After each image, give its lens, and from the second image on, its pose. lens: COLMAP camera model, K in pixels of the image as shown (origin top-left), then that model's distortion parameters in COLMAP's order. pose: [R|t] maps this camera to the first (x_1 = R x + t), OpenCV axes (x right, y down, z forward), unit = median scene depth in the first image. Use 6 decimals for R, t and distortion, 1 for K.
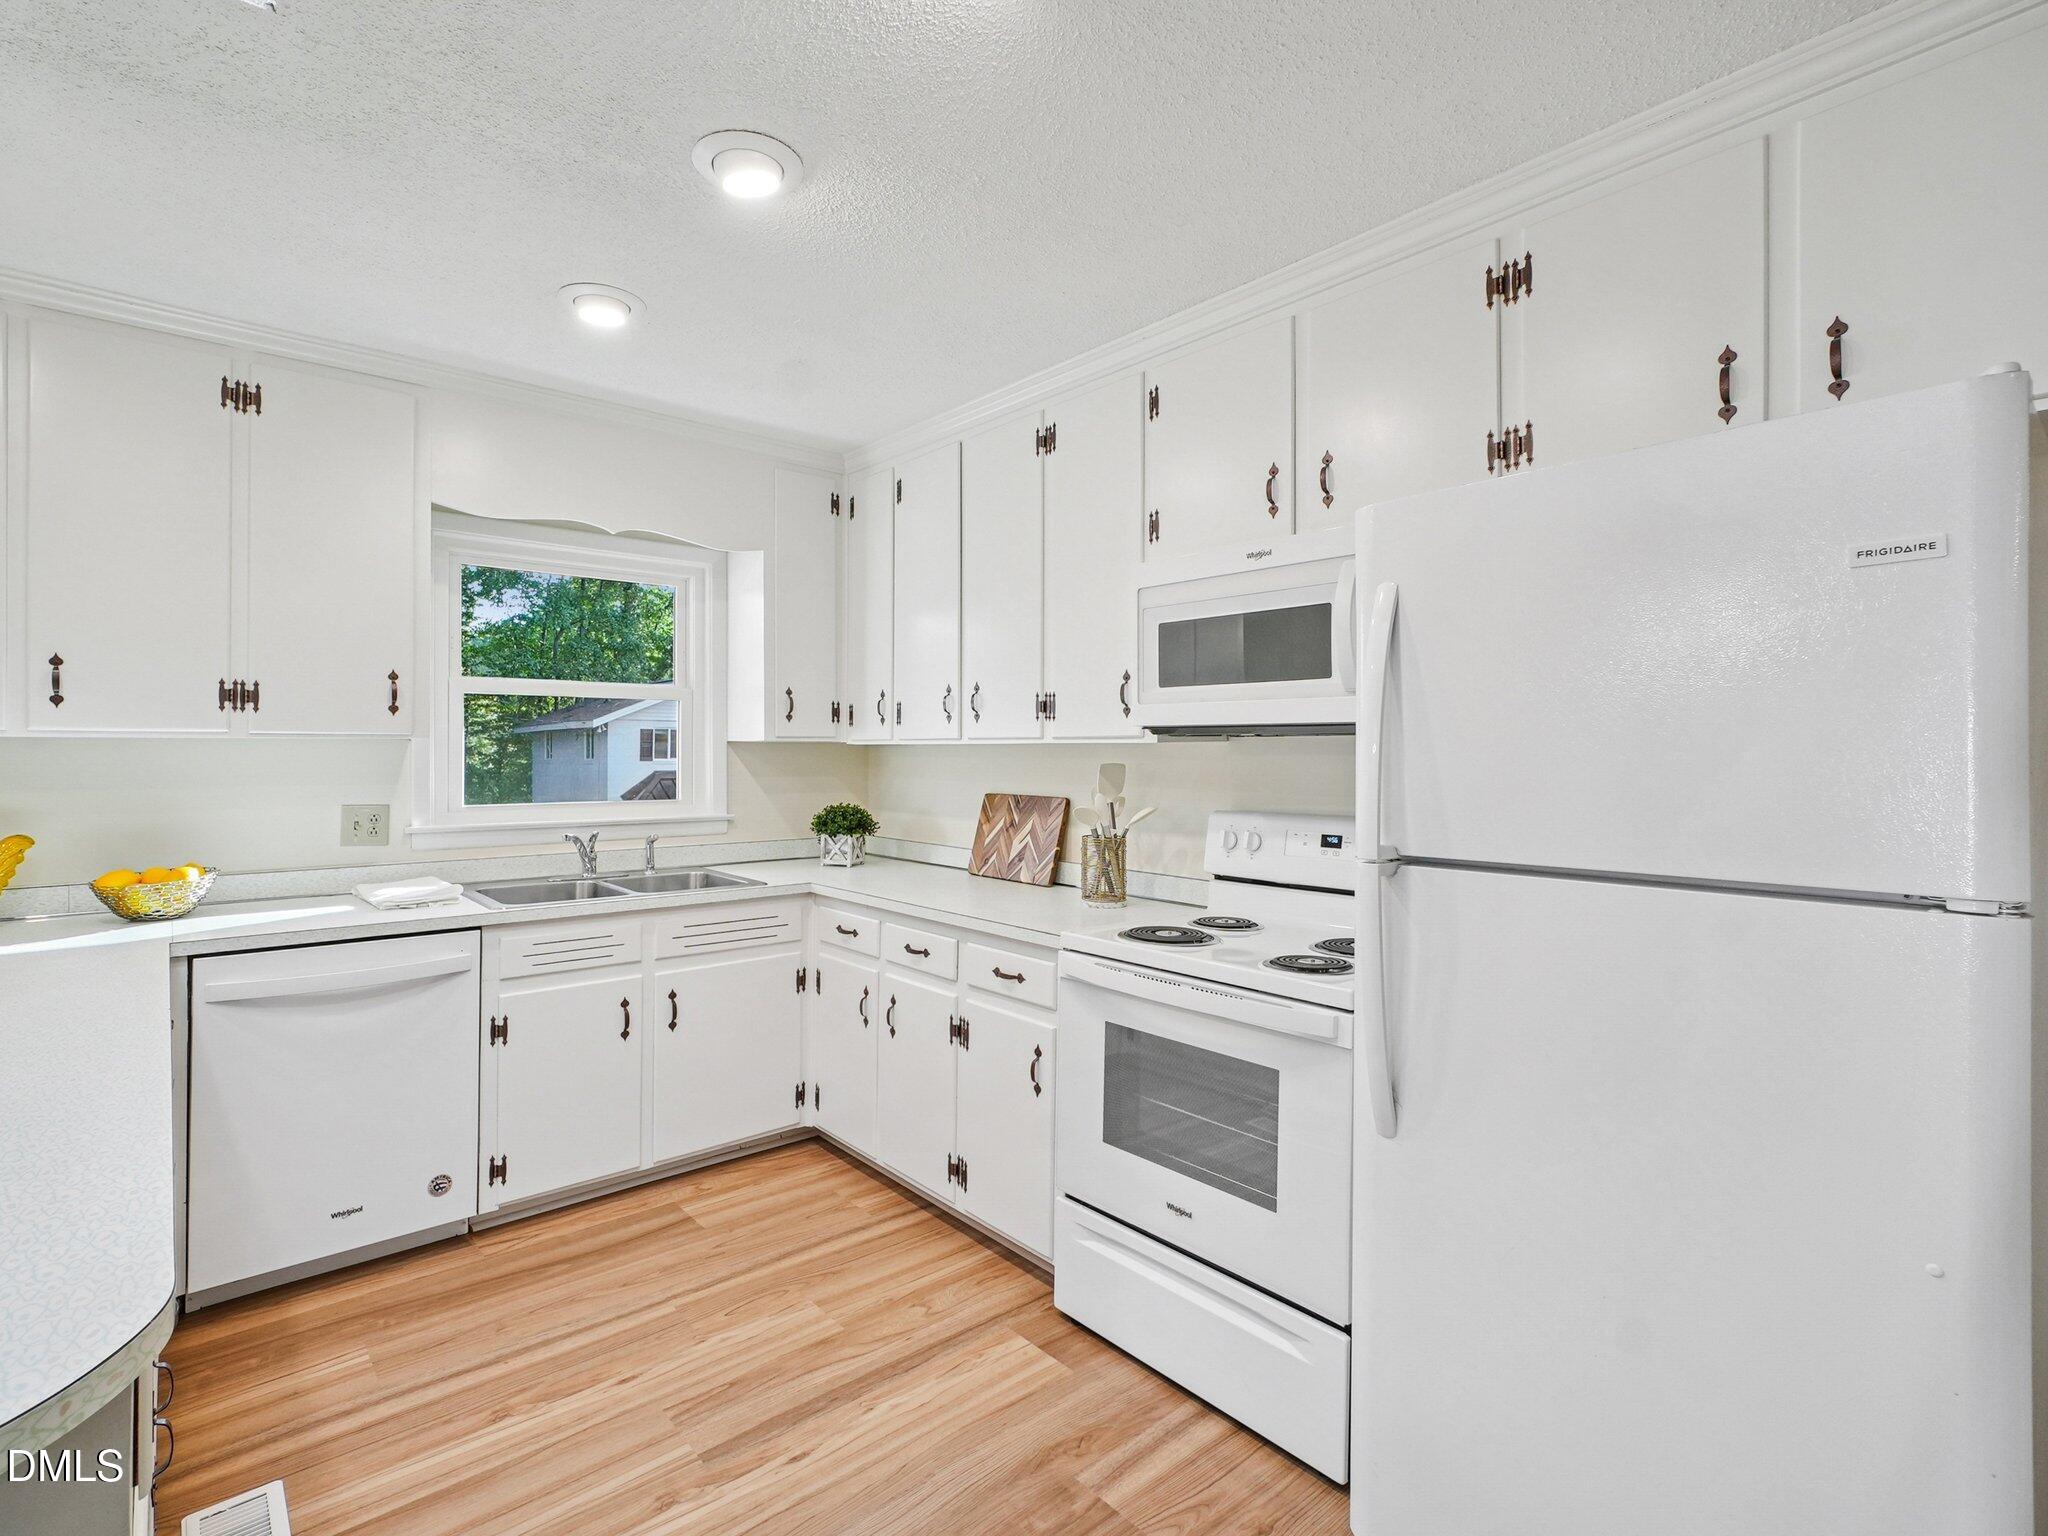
lens RADIAL K [[993.5, 0, 986.7], [0, 993.5, 764.8], [0, 0, 1]] dist [-0.014245, 0.006185]
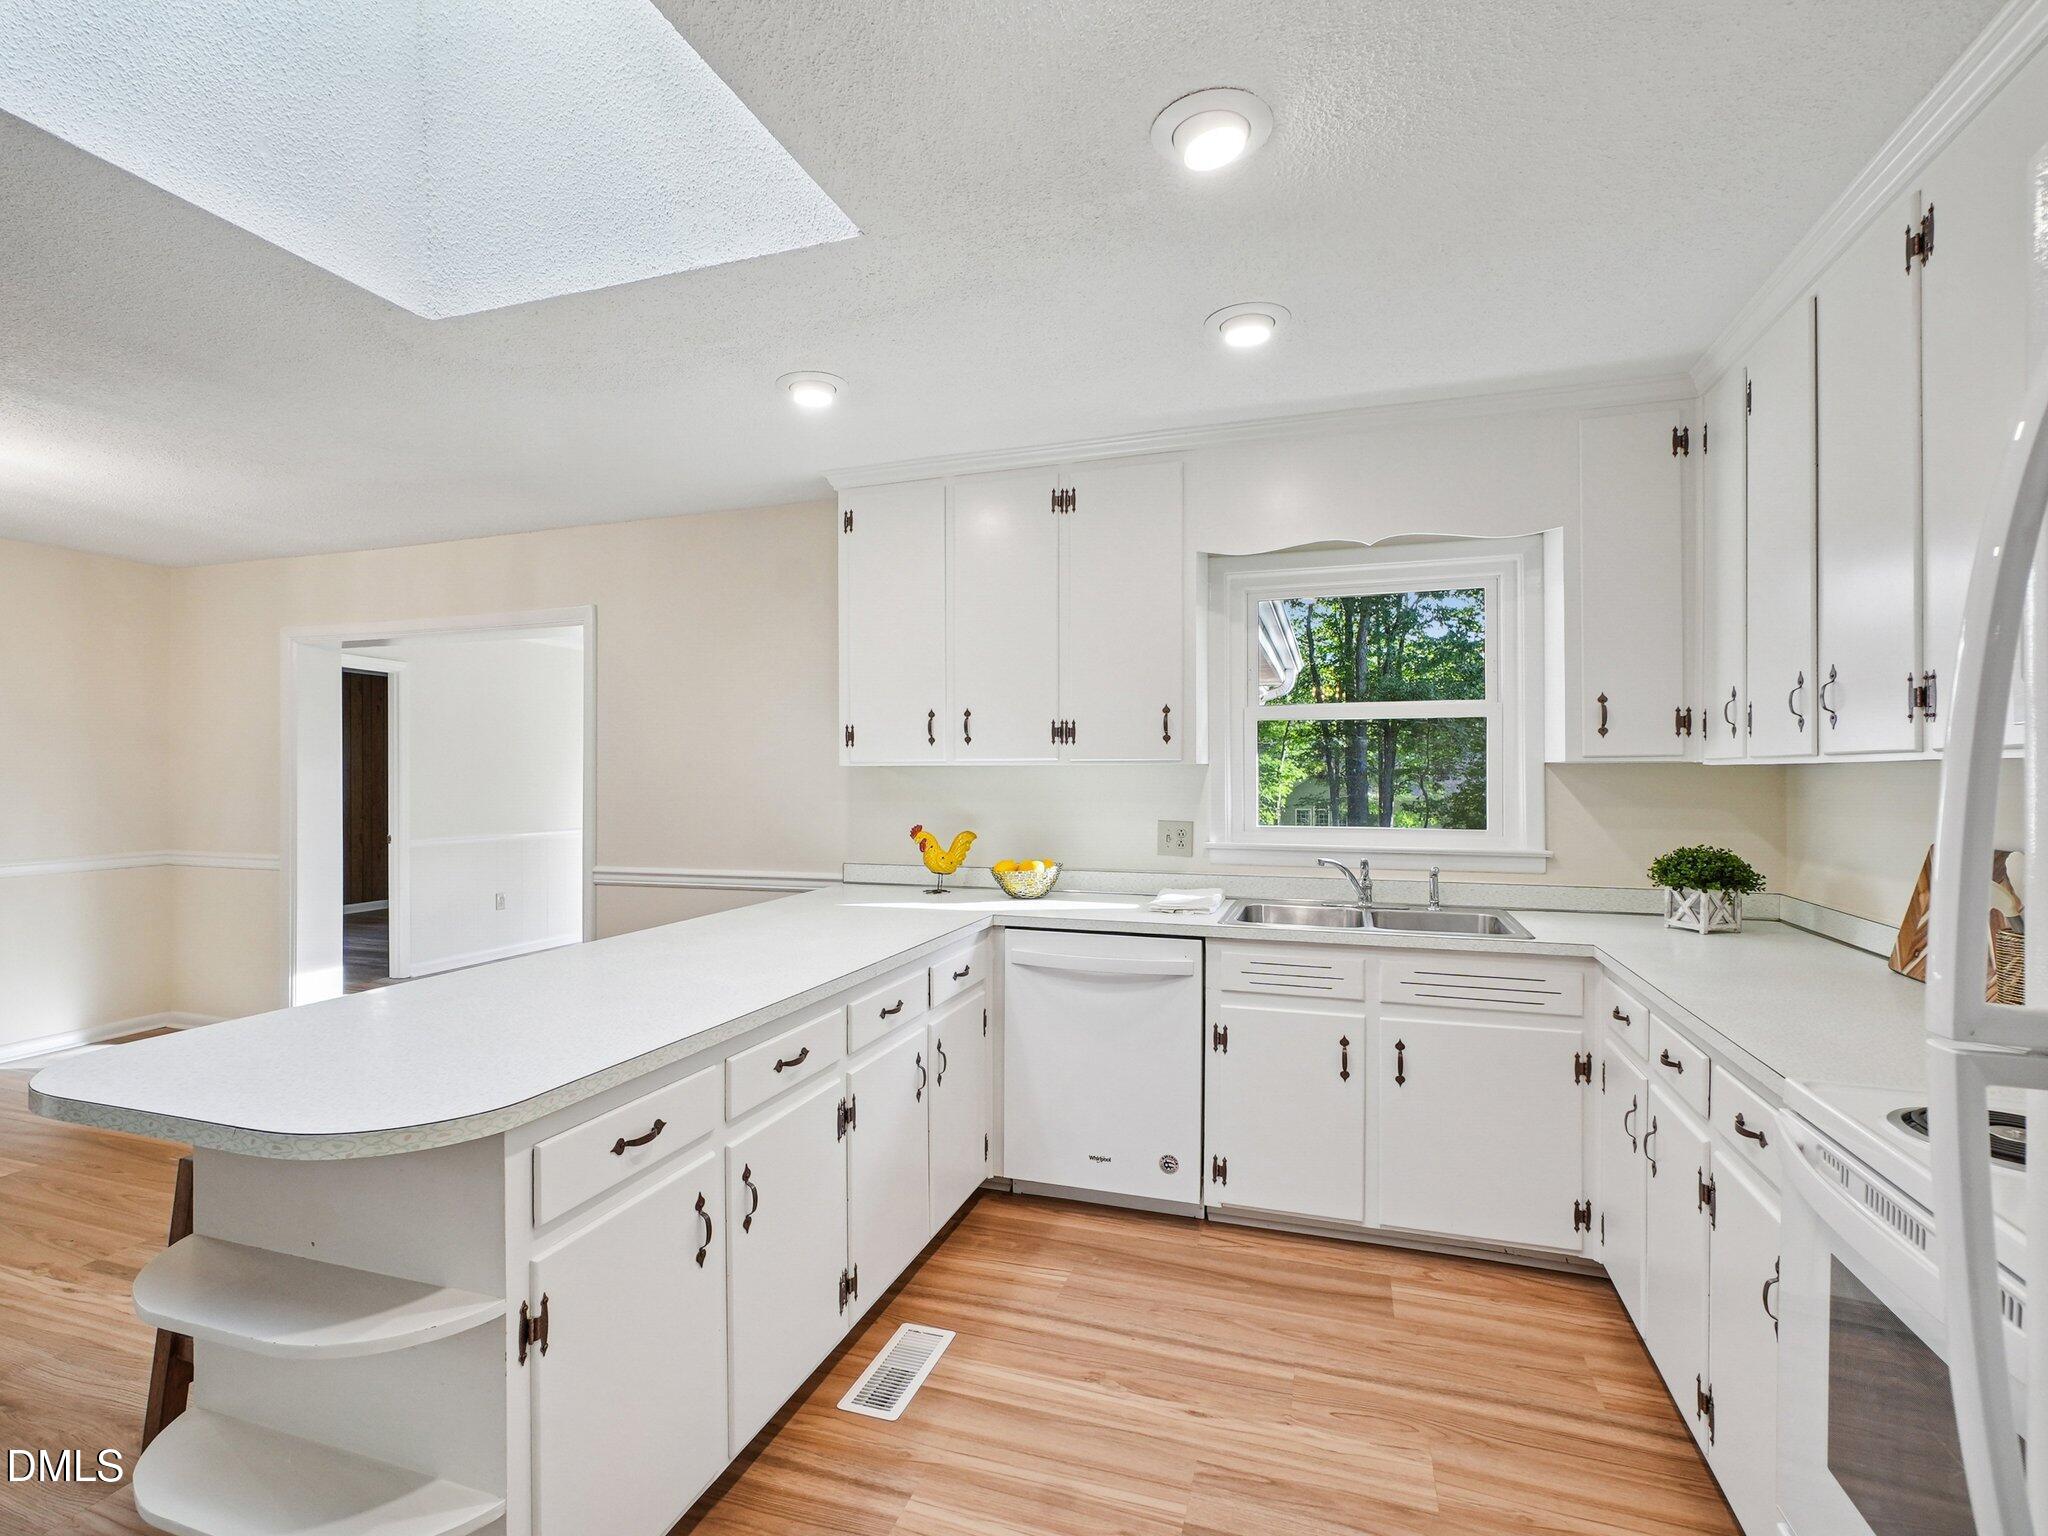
lens RADIAL K [[1000.7, 0, 1024.0], [0, 1000.7, 779.6], [0, 0, 1]] dist [-0.003804, 0.006014]
pose [[0.513127, 0.003458, -0.858306, 0.318999], [-0.010303, 0.999945, -0.002131, -0.004217], [0.858251, 0.009937, 0.513134, 0.266269]]
